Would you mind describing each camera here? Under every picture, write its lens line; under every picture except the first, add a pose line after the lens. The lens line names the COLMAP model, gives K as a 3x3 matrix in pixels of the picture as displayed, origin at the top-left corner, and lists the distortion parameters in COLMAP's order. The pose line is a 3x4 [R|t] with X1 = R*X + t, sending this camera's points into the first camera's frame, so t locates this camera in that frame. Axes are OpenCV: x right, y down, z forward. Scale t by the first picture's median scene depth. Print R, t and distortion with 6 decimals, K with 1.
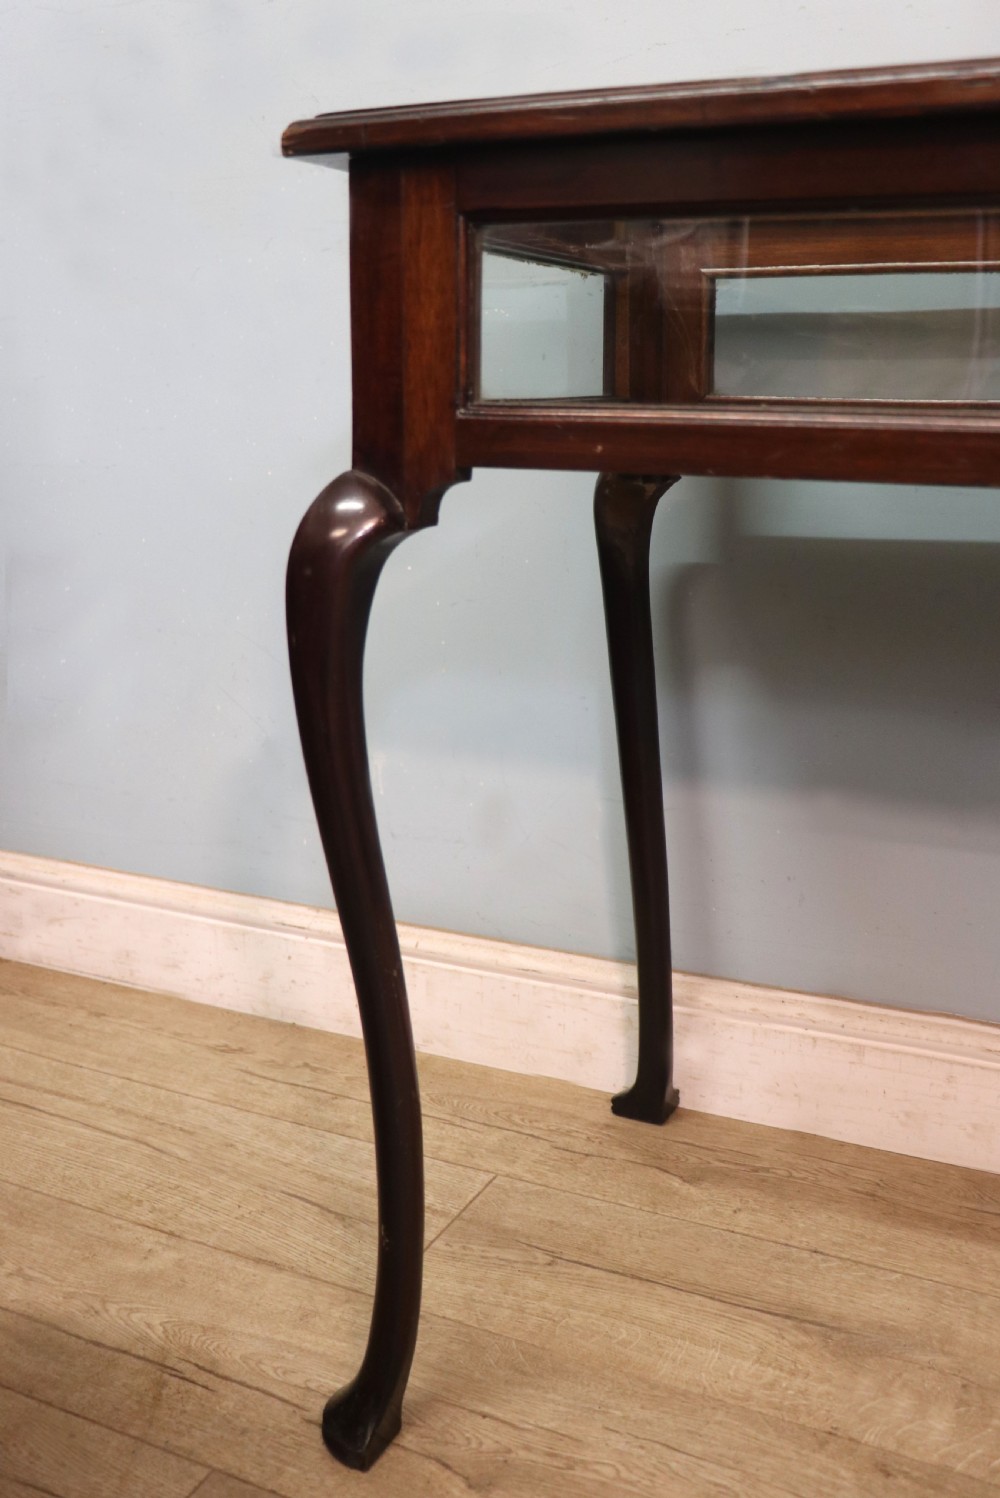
lens RADIAL K [[1519.7, 0, 419.0], [0, 1519.7, 720.8], [0, 0, 1]] dist [-0.084594, 0.000000]
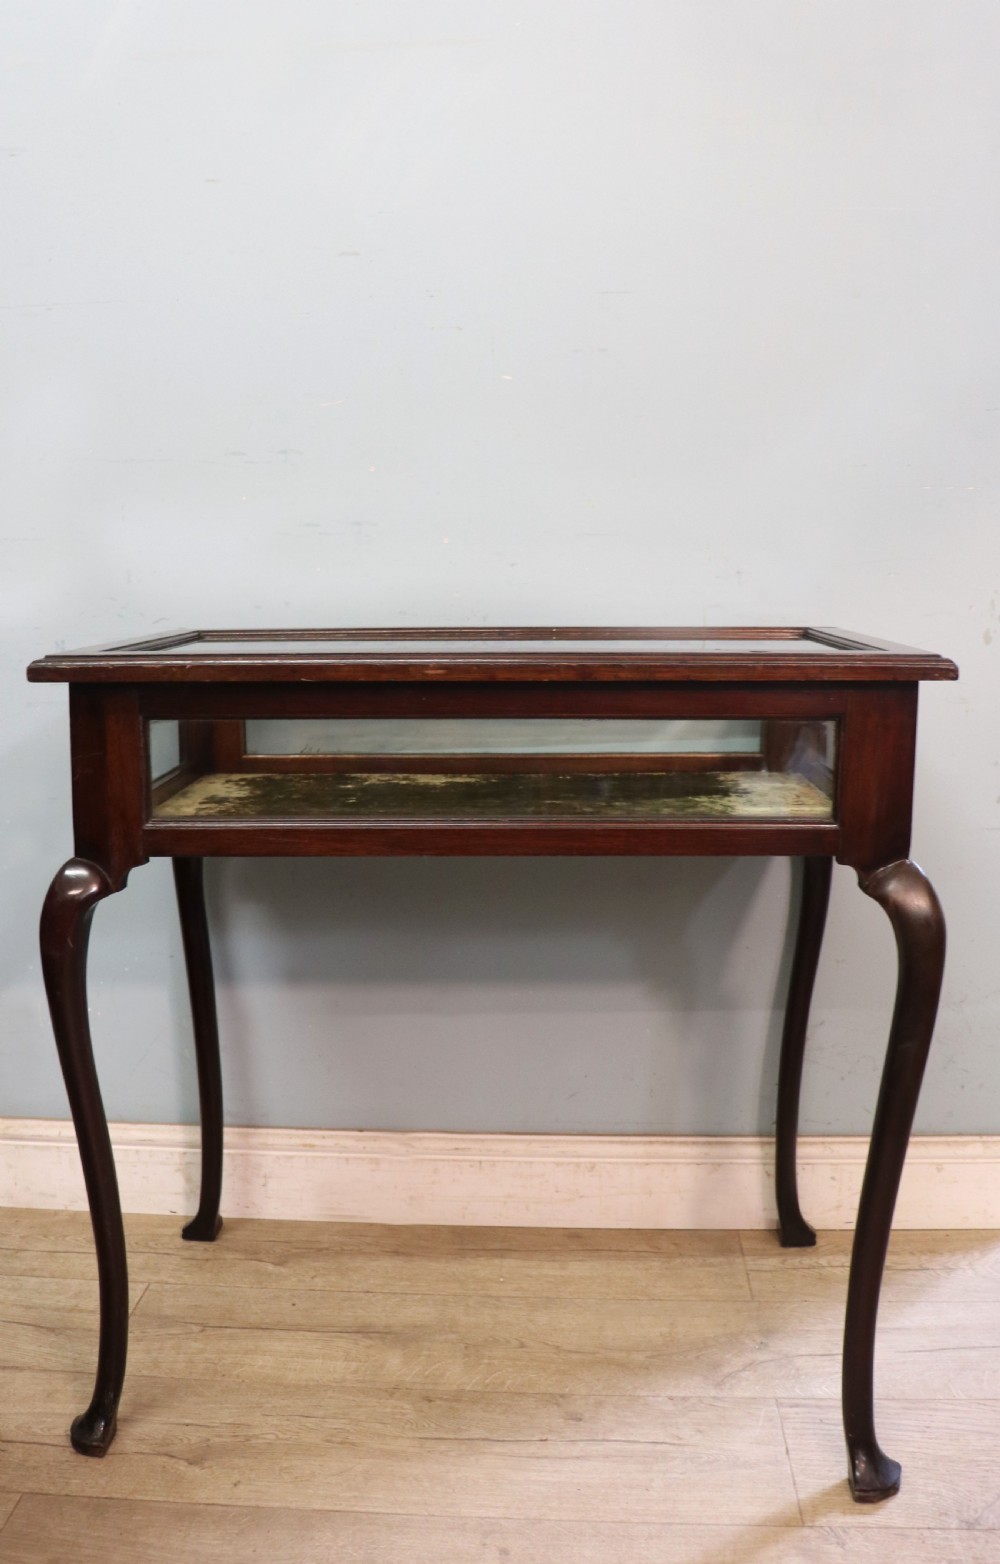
lens RADIAL K [[1430.8, 0, 498.6], [0, 1430.8, 809.0], [0, 0, 1]] dist [-0.148805, 0.103734]
pose [[0.910178, -0.067545, 0.408674, -0.209509], [0.085872, 0.995950, -0.026639, -0.116646], [-0.405219, 0.059340, 0.912292, -0.510139]]
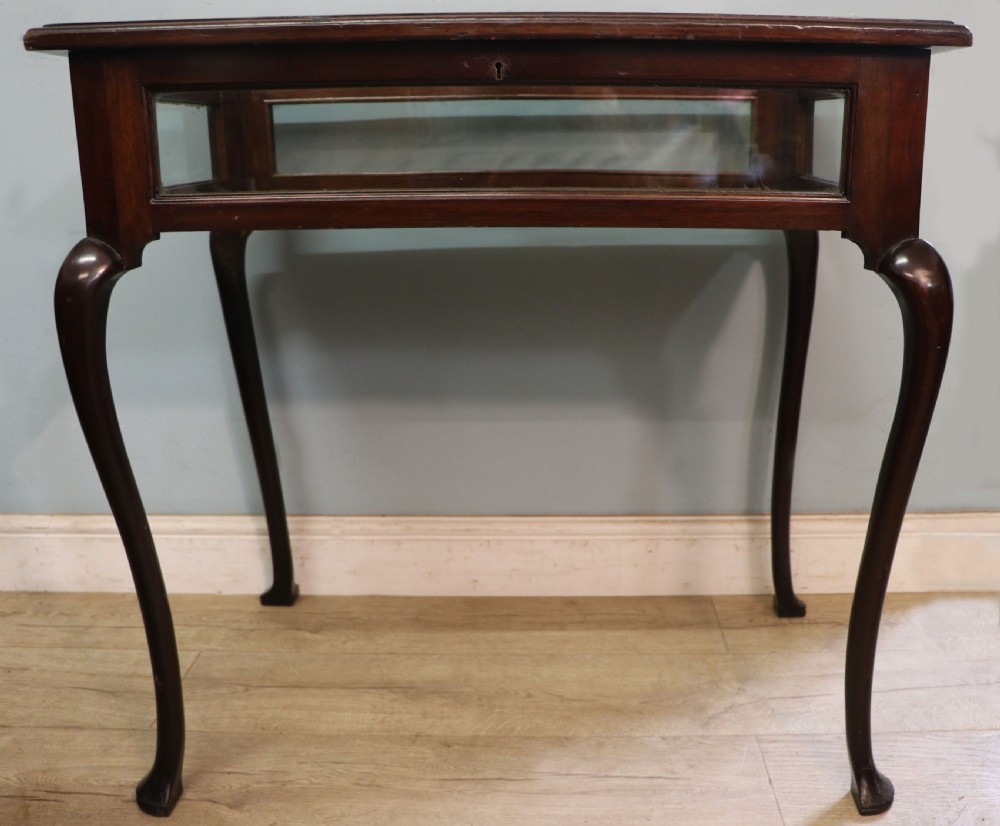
lens RADIAL K [[1038.2, 0, 549.8], [0, 1038.2, 446.4], [0, 0, 1]] dist [-0.123041, 0.000000]
pose [[0.886462, -0.131167, 0.443824, -0.097450], [0.096434, 0.990297, 0.100059, 0.003536], [-0.452642, -0.045899, 0.890510, -0.206755]]
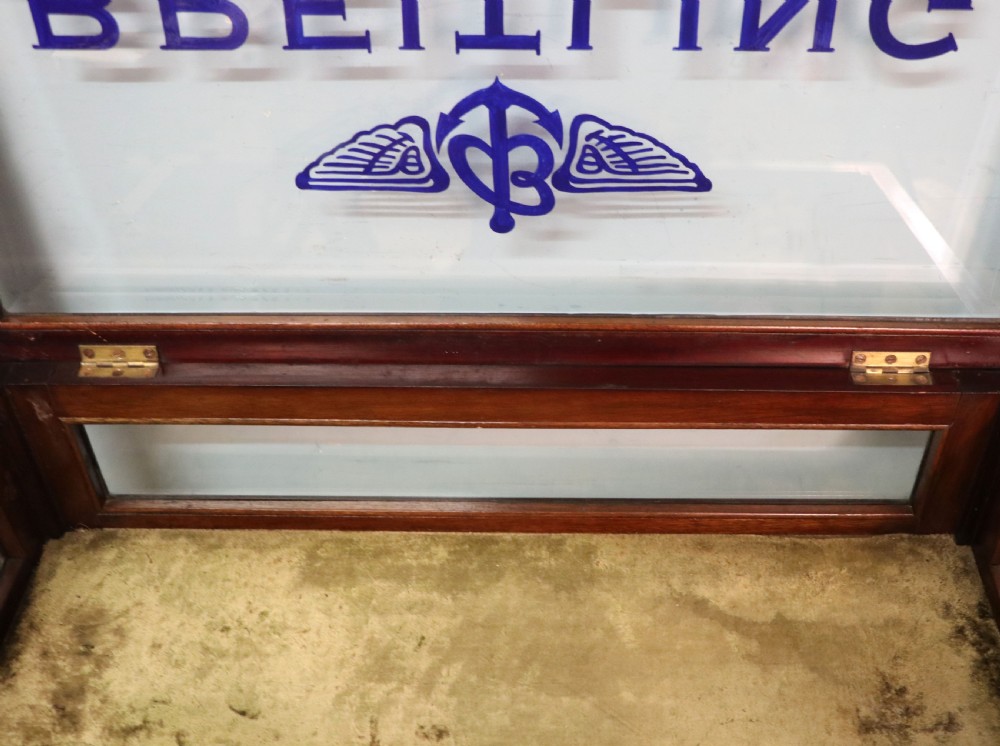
lens RADIAL K [[1187.4, 0, 559.2], [0, 1187.4, 424.1], [0, 0, 1]] dist [-0.050640, 0.000000]
pose [[0.891052, -0.301710, 0.339112, 0.243485], [0.082108, 0.841922, 0.533316, -0.756107], [-0.446413, -0.447369, 0.774969, 0.327131]]
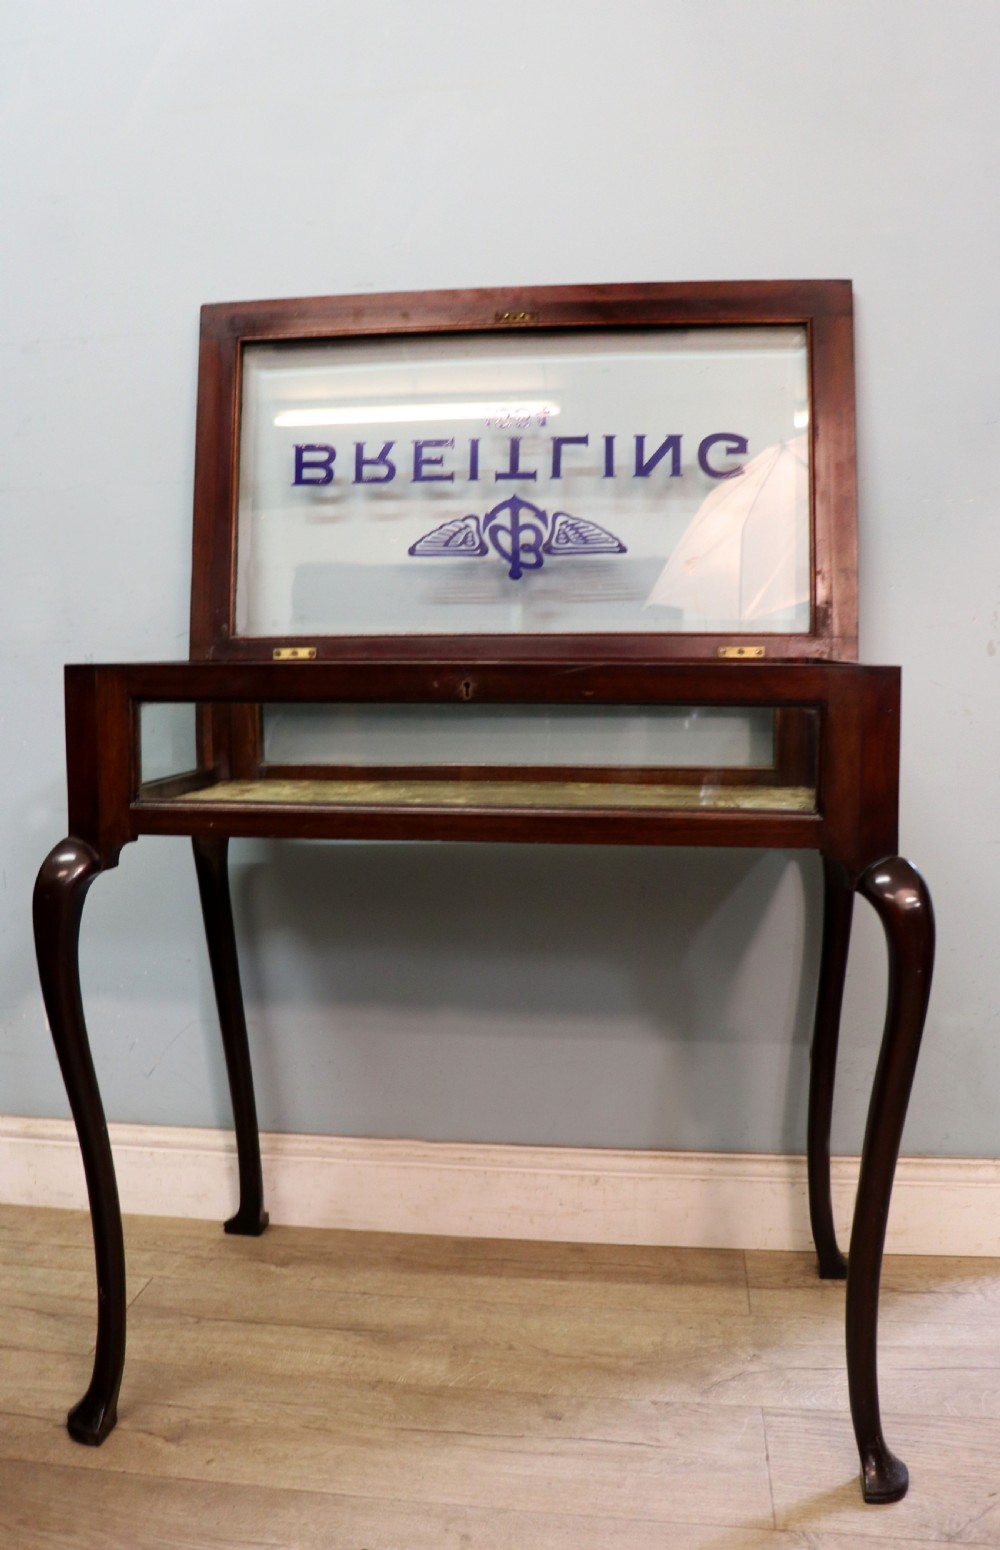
lens RADIAL K [[1418.0, 0, 465.5], [0, 1418.0, 802.2], [0, 0, 1]] dist [-0.148805, 0.103734]
pose [[0.942367, -0.033292, 0.332919, -0.125102], [0.068563, 0.993136, -0.094763, -0.016952], [-0.327479, 0.112128, 0.938182, -0.556748]]
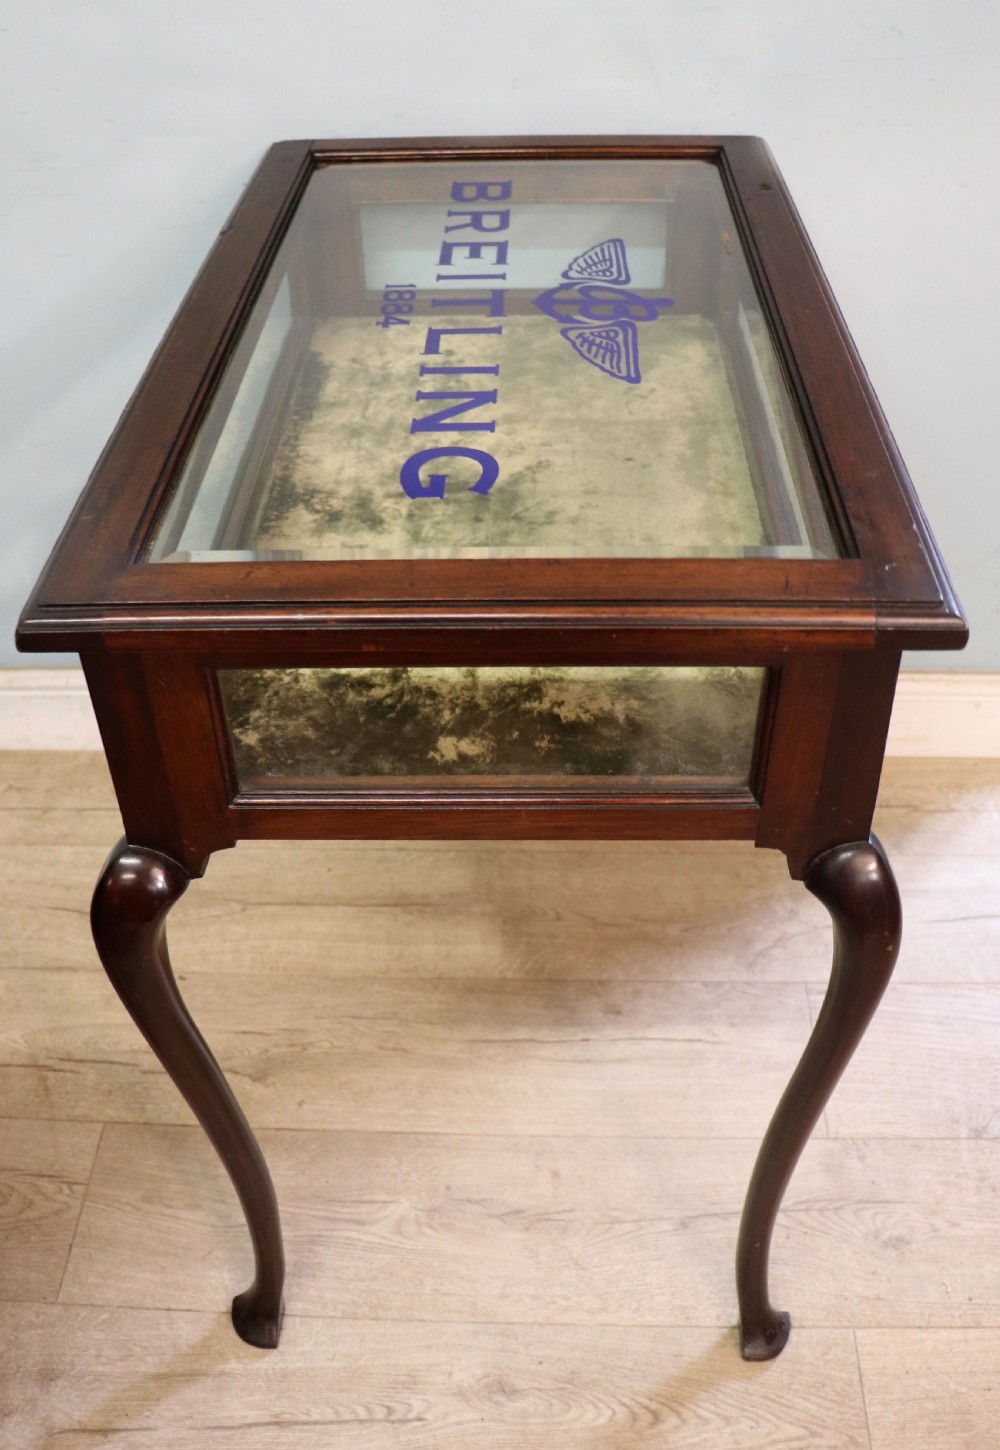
lens RADIAL K [[1404.4, 0, 486.4], [0, 1404.4, 804.1], [0, 0, 1]] dist [-0.152318, 0.000000]
pose [[0.902043, -0.300783, 0.309593, -0.114927], [0.110003, 0.853743, 0.508942, -0.503488], [-0.417394, -0.425031, 0.803200, -0.247162]]
